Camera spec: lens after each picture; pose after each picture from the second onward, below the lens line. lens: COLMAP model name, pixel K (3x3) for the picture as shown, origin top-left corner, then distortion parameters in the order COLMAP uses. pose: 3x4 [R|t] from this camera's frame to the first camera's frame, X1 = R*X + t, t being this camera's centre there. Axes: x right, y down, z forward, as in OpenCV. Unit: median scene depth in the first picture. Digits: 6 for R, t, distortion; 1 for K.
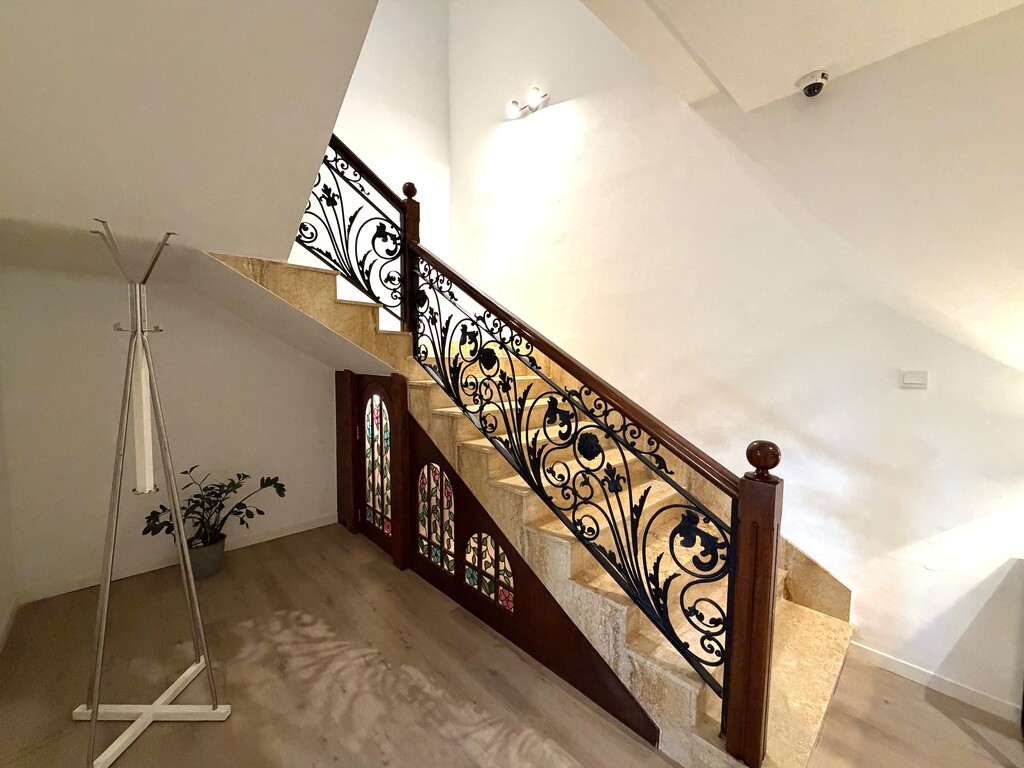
lens RADIAL K [[405.0, 0, 512.2], [0, 405.0, 381.8], [0, 0, 1]] dist [-0.003524, 0.000870]
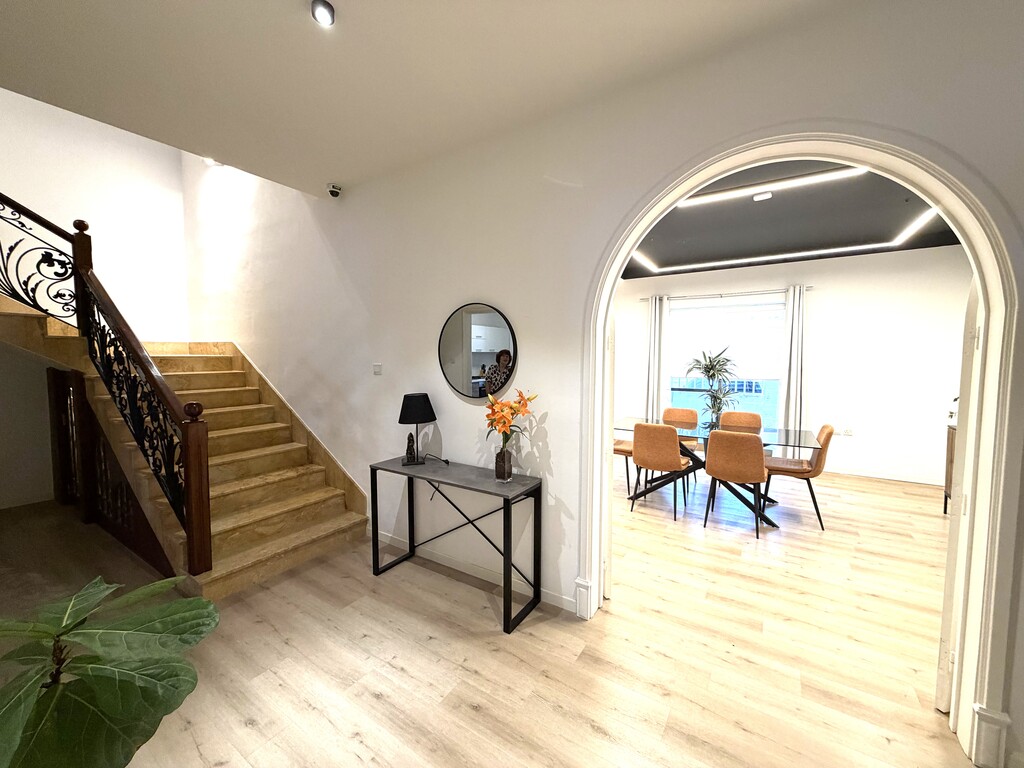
lens RADIAL K [[405.0, 0, 512.1], [0, 405.0, 383.8], [0, 0, 1]] dist [-0.003524, 0.000870]
pose [[0.972553, -0.017285, 0.232039, 0.798077], [0.015400, 0.999832, 0.009934, 0.034270], [-0.232172, -0.006088, 0.972656, -0.579401]]
